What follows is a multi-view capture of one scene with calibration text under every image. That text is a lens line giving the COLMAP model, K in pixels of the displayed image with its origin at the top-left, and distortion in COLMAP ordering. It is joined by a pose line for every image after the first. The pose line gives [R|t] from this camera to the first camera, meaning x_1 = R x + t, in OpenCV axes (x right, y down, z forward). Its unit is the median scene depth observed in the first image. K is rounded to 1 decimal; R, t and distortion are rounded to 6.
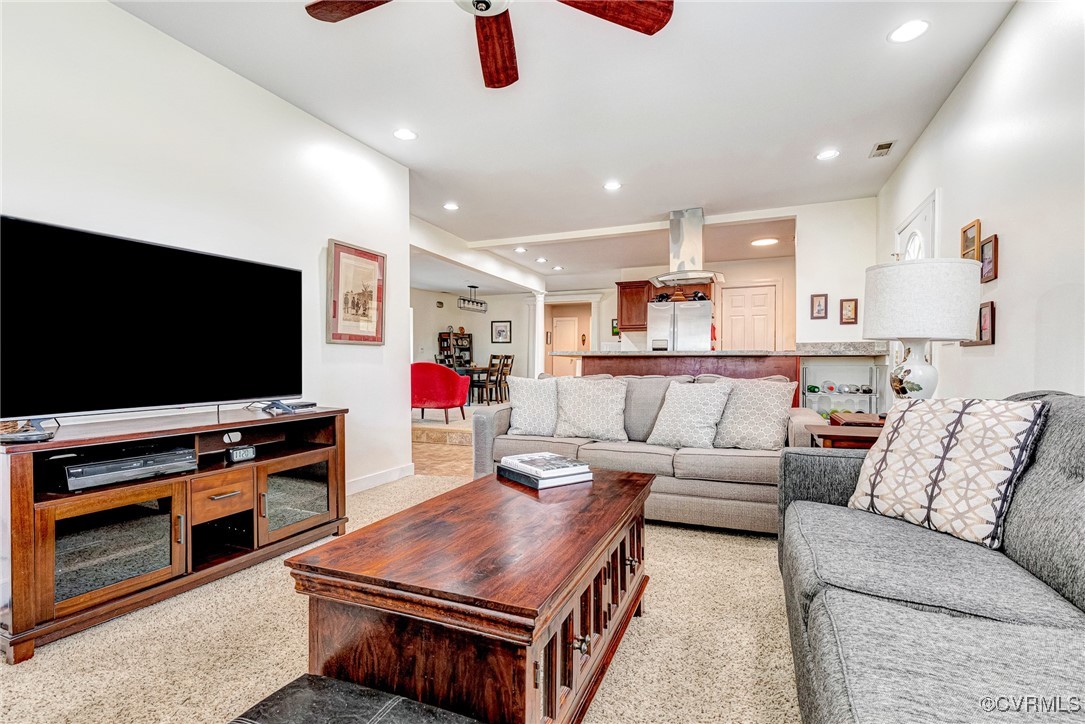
lens RADIAL K [[518.2, 0, 545.5], [0, 518.2, 363.9], [0, 0, 1]] dist [0.005531, -0.000768]
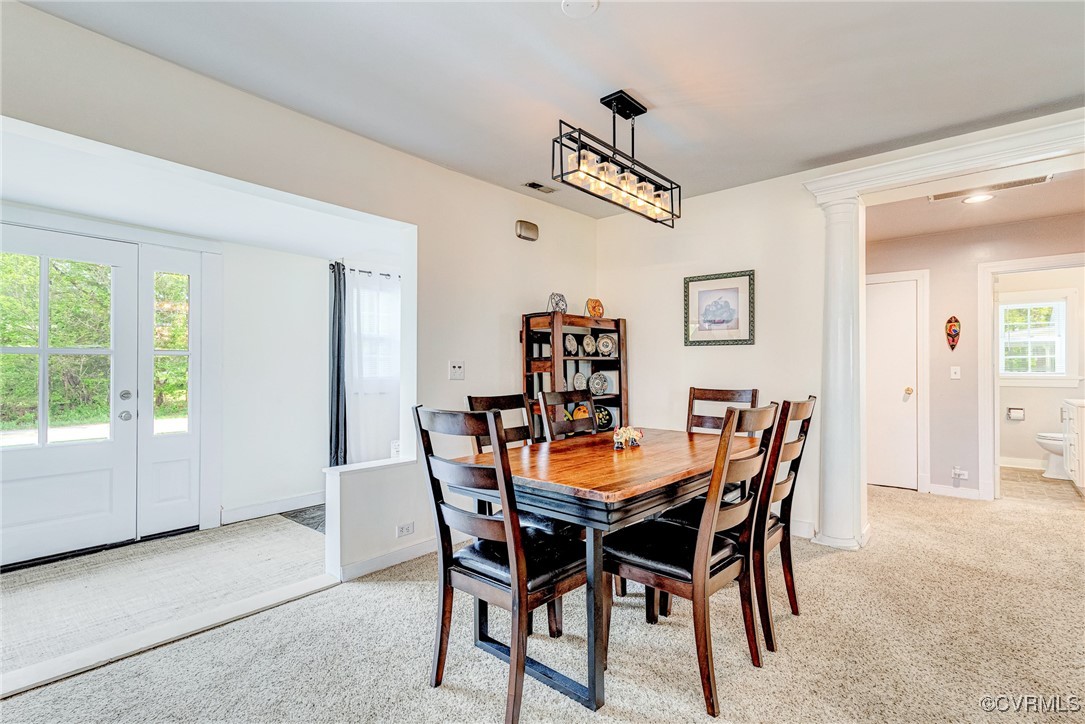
lens RADIAL K [[518.2, 0, 542.6], [0, 518.2, 363.5], [0, 0, 1]] dist [0.005531, -0.000768]
pose [[0.951054, -0.002047, -0.309019, -0.090199], [-0.000891, 0.999956, -0.009366, -0.026148], [0.309024, 0.009183, 0.951010, 0.673278]]
